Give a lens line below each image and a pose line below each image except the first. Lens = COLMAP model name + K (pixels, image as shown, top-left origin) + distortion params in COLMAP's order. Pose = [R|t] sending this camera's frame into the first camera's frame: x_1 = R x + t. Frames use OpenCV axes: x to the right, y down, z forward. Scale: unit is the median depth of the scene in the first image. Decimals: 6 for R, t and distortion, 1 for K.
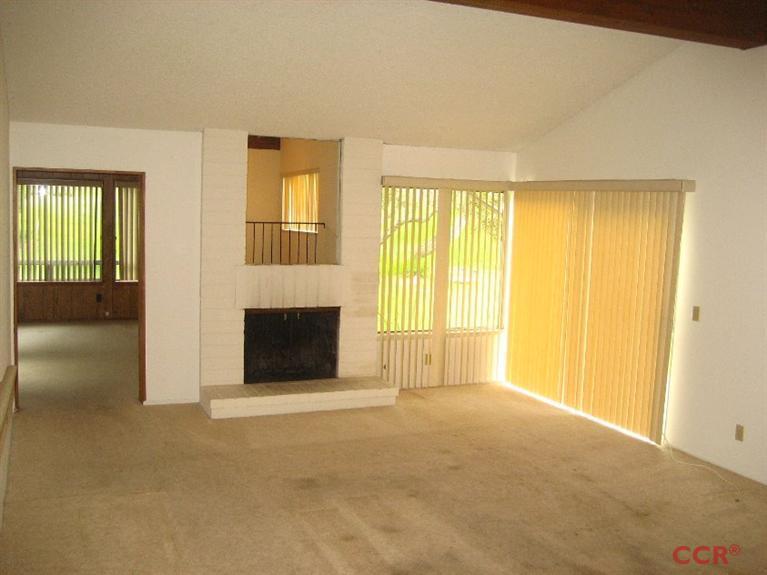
lens RADIAL K [[799.2, 0, 384.7], [0, 799.2, 287.7], [0, 0, 1]] dist [-0.070045, 0.000000]
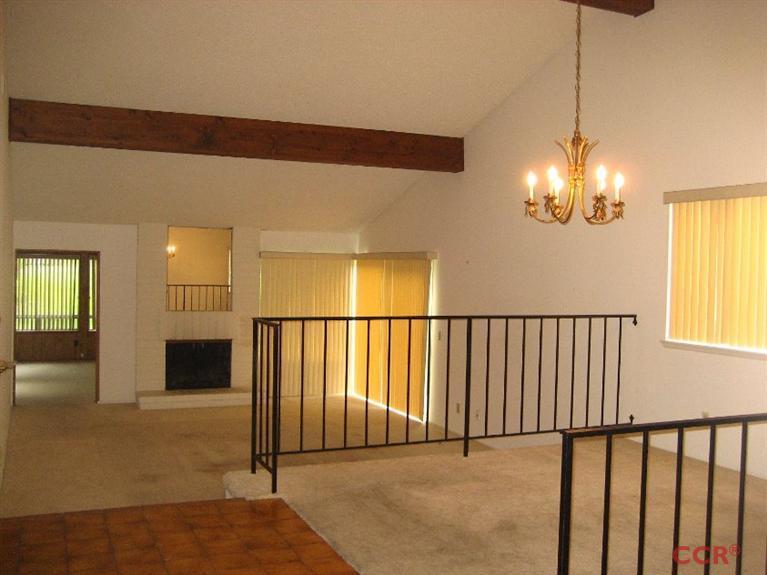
lens RADIAL K [[799.2, 0, 382.5], [0, 799.2, 287.1], [0, 0, 1]] dist [-0.070045, 0.000000]
pose [[0.999899, -0.012713, 0.006278, 0.143950], [0.013183, 0.996580, -0.081580, 0.034475], [-0.005219, 0.081655, 0.996647, -0.325700]]
